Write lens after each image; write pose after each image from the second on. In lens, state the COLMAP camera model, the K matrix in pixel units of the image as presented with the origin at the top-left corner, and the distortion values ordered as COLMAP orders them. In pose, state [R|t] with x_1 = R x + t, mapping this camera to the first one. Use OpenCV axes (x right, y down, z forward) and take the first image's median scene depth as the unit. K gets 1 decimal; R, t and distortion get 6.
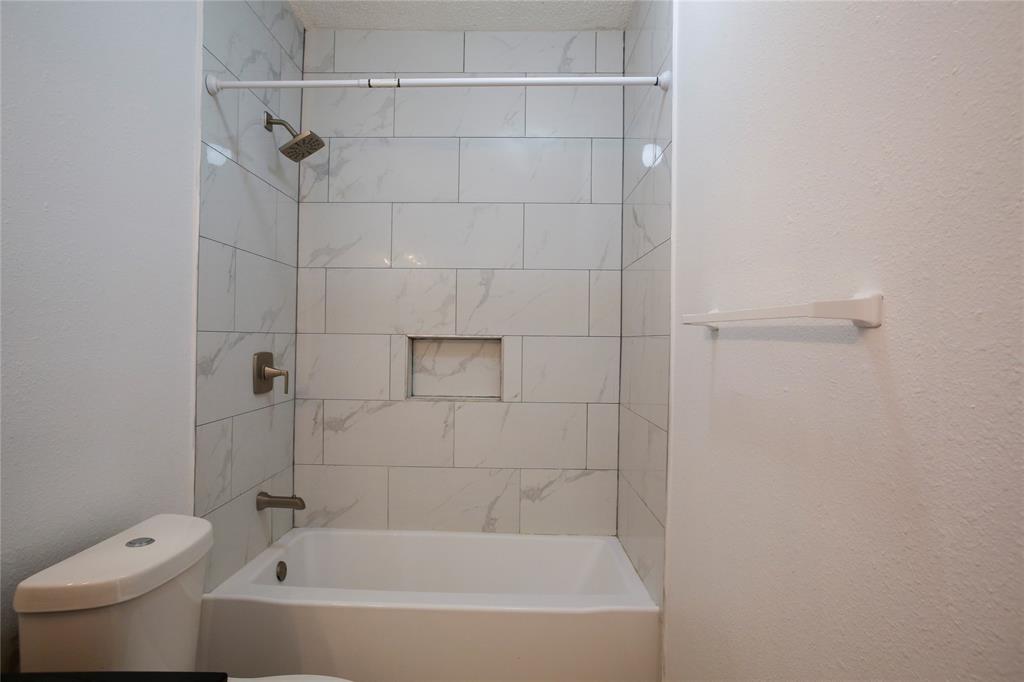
lens RADIAL K [[586.8, 0, 511.6], [0, 586.8, 340.7], [0, 0, 1]] dist [-0.037187, 0.031947]
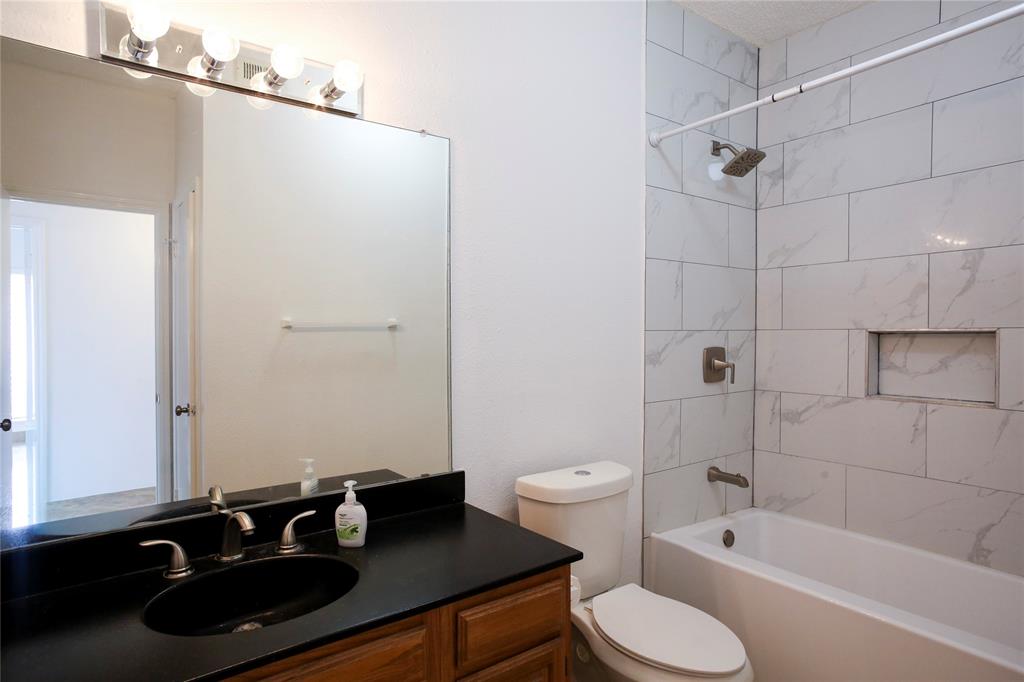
lens RADIAL K [[586.8, 0, 507.8], [0, 586.8, 338.1], [0, 0, 1]] dist [-0.037187, 0.031947]
pose [[0.618313, -0.008042, -0.785891, 0.204907], [0.010519, 0.999943, -0.001956, -0.000252], [0.785861, -0.007058, 0.618362, -0.040546]]
